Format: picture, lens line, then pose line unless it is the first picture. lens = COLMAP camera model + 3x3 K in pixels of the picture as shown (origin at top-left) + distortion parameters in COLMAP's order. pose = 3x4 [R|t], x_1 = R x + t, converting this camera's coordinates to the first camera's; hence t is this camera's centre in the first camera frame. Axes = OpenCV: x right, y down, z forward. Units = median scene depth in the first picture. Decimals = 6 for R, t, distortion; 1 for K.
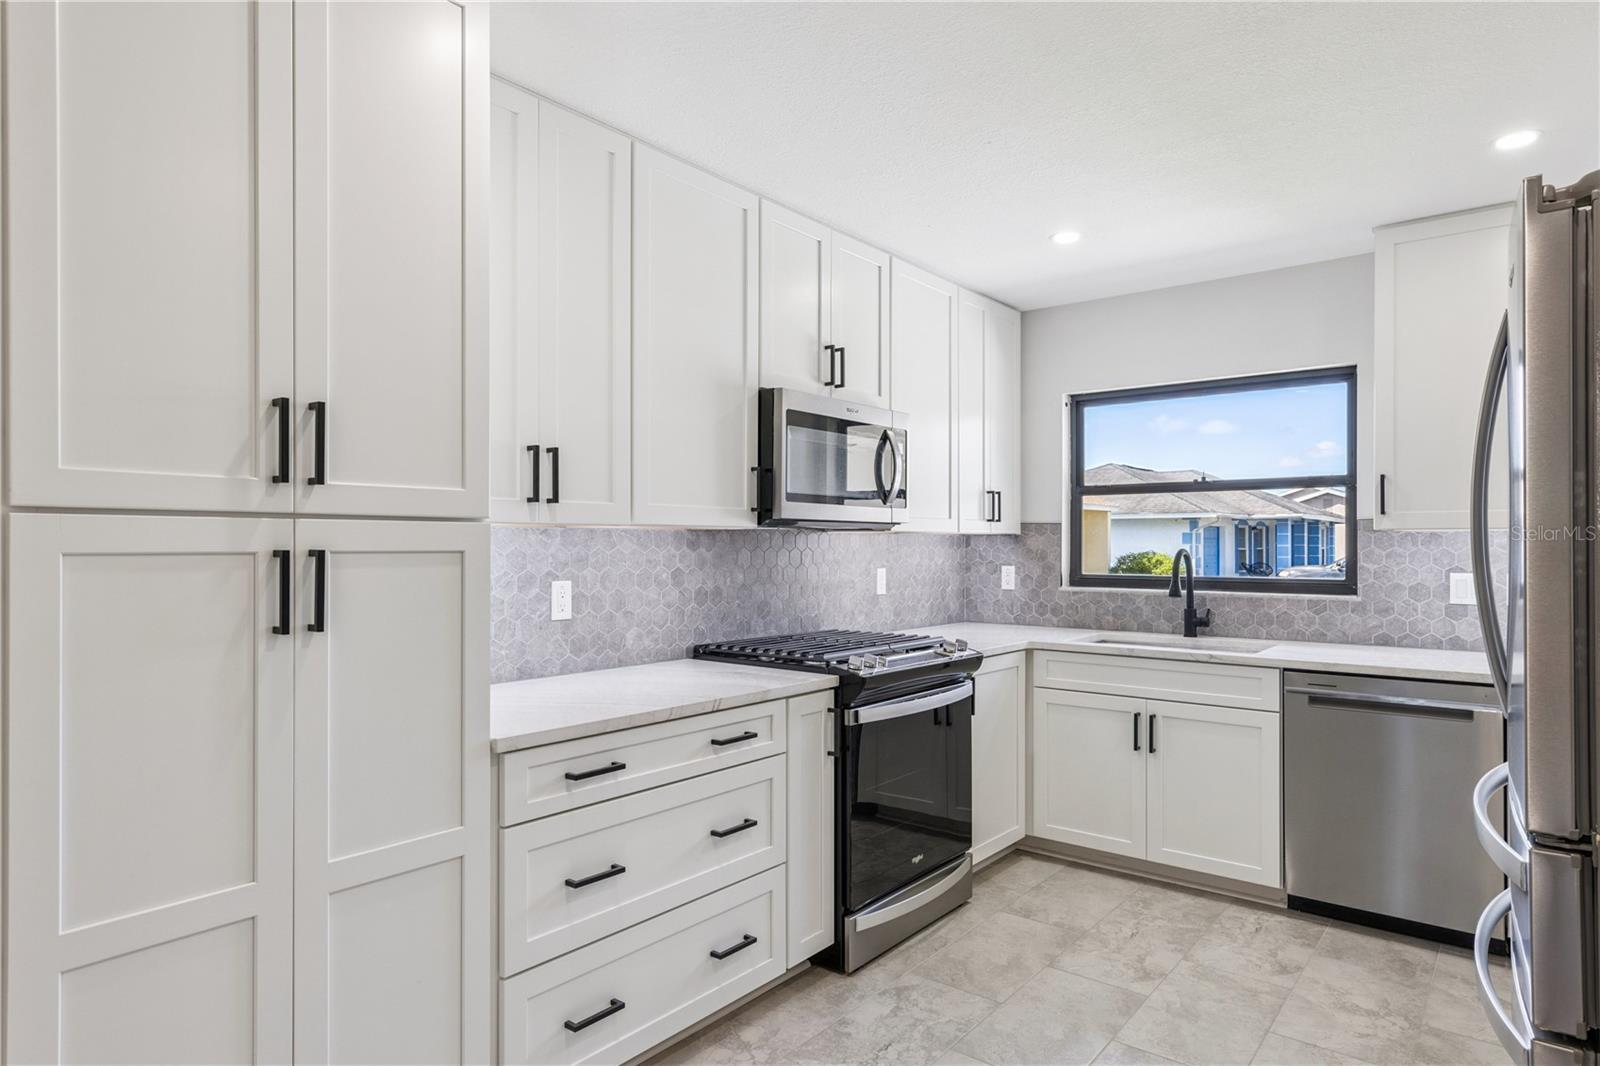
lens RADIAL K [[926.2, 0, 790.4], [0, 926.2, 552.6], [0, 0, 1]] dist [0.007067, 0.001582]
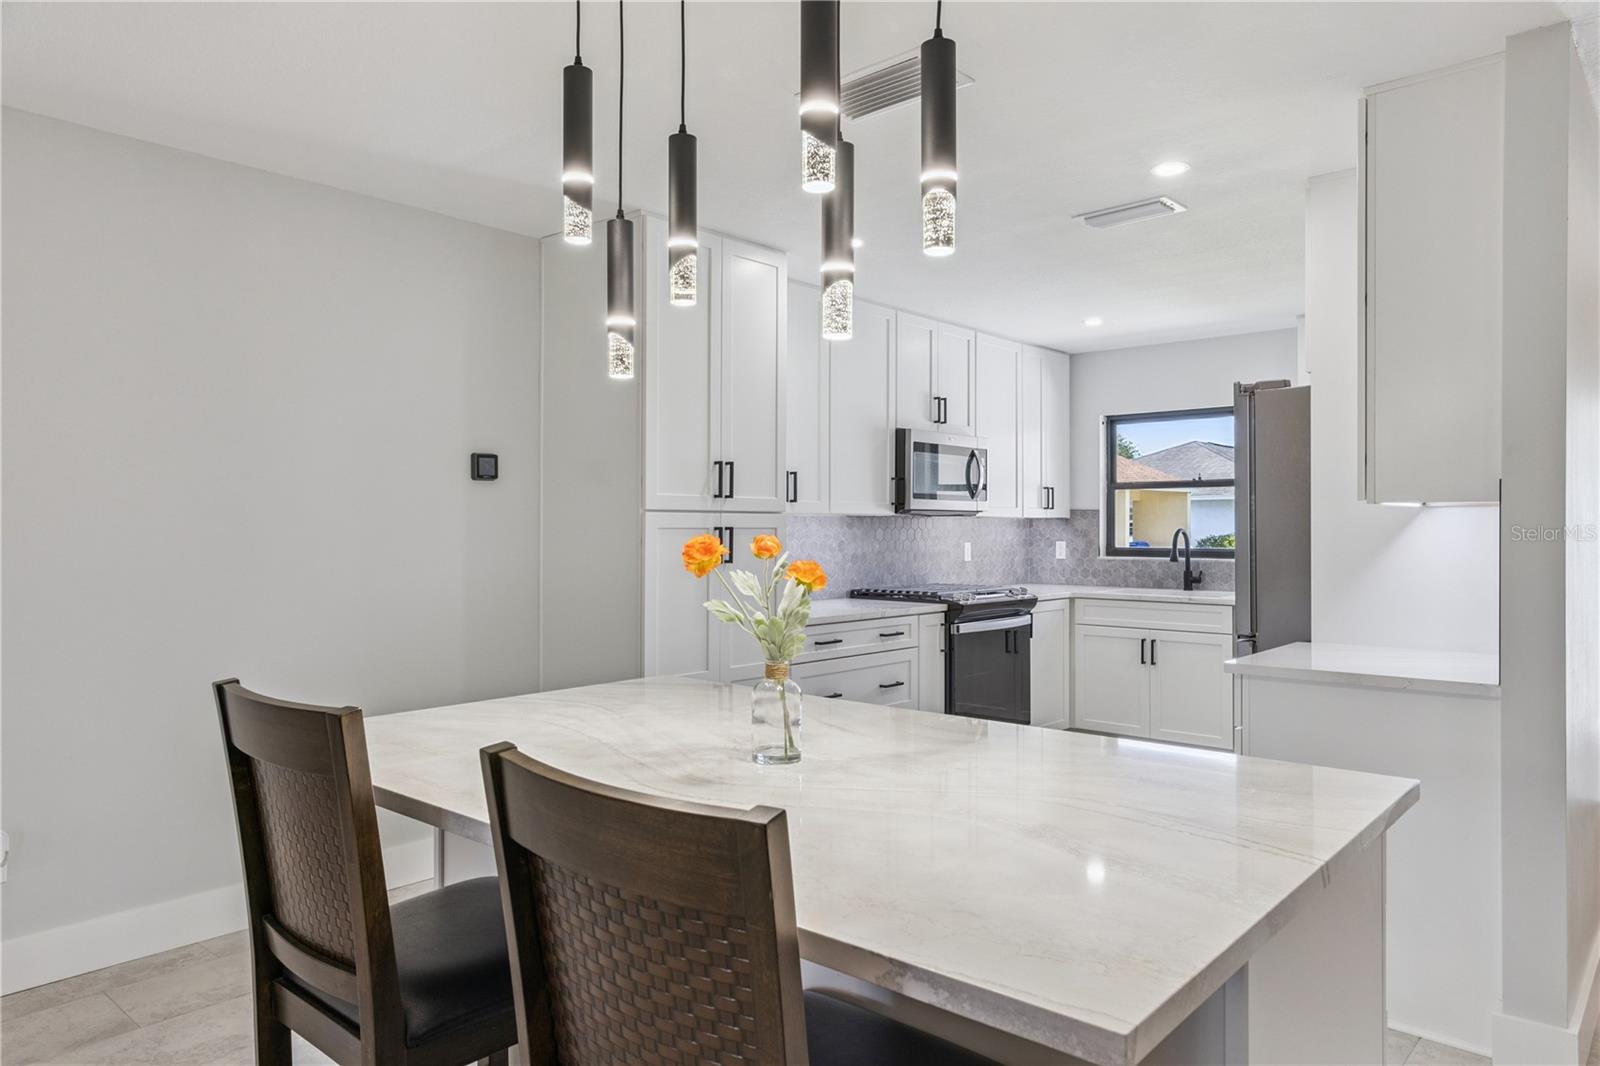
lens RADIAL K [[1028.4, 0, 800.0], [0, 1028.4, 533.0], [0, 0, 1]] dist [0.003657, 0.000508]
pose [[0.999009, -0.000646, -0.044501, -0.100472], [0.000492, 0.999994, -0.003470, 0.009140], [0.044503, 0.003445, 0.999003, -0.662489]]
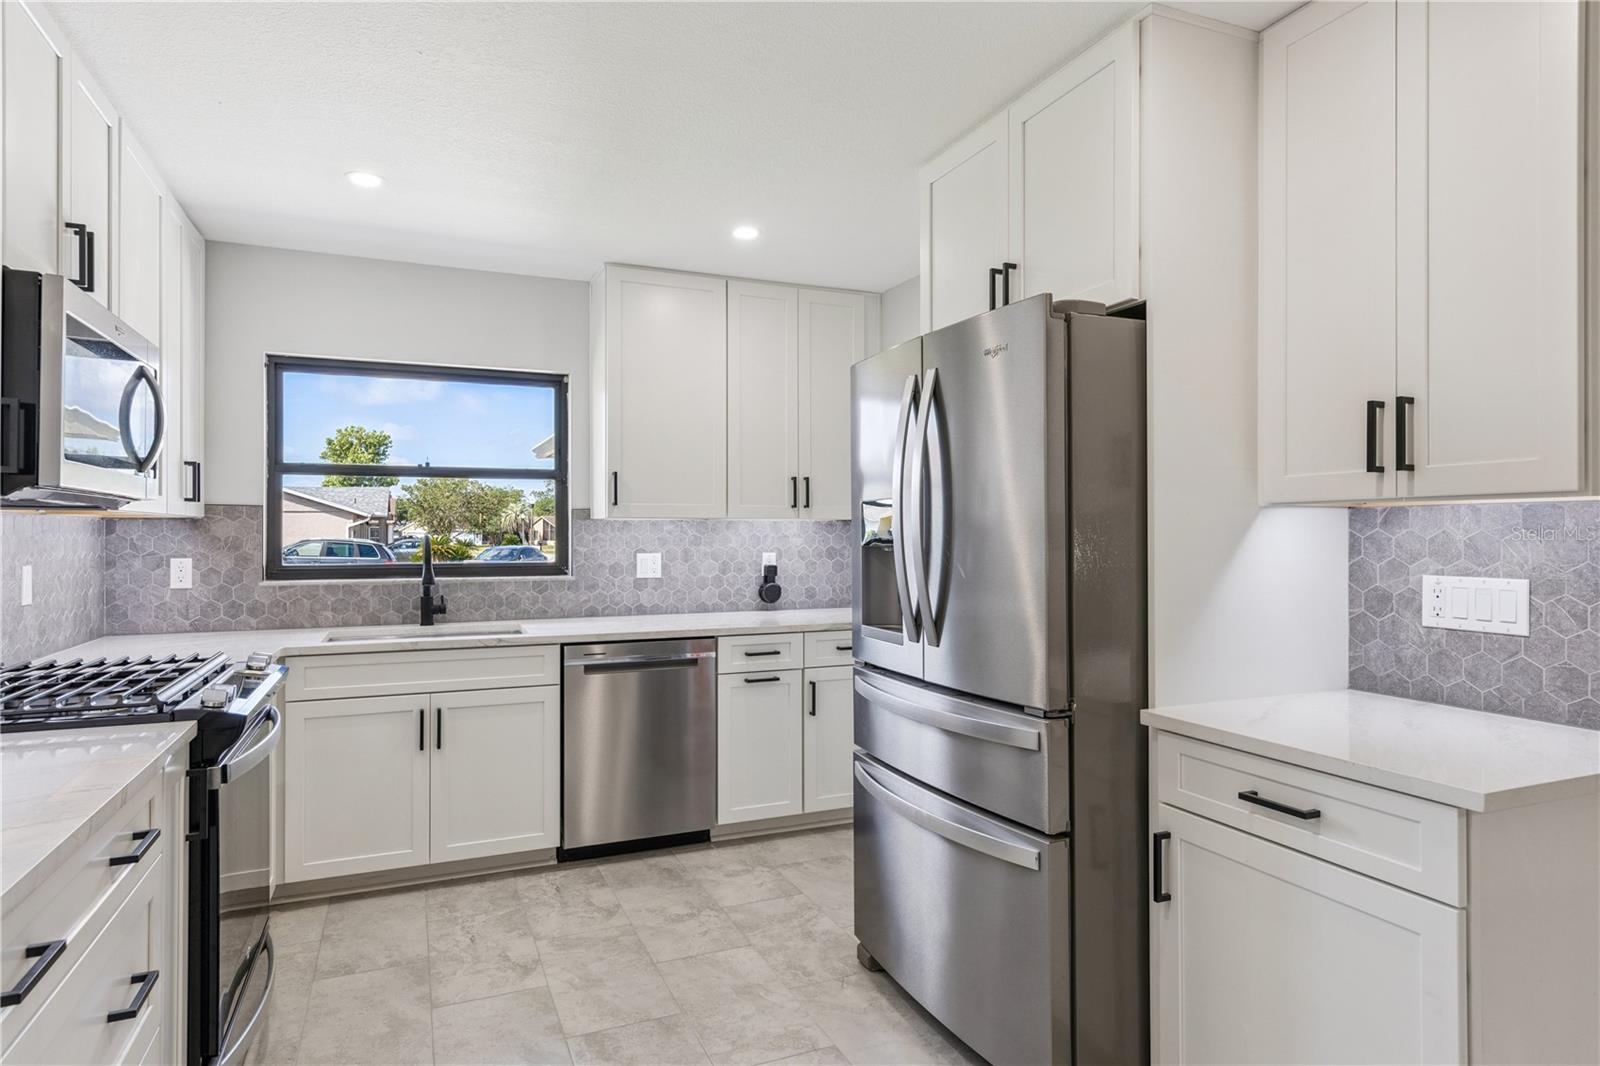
lens RADIAL K [[911.4, 0, 800.0], [0, 911.4, 533.0], [0, 0, 1]] dist [0.008185, -0.000634]
pose [[0.465419, -0.000776, 0.885090, -0.263517], [0.009213, 0.999950, -0.003968, 0.001087], [-0.885043, 0.010001, 0.465402, 0.227474]]
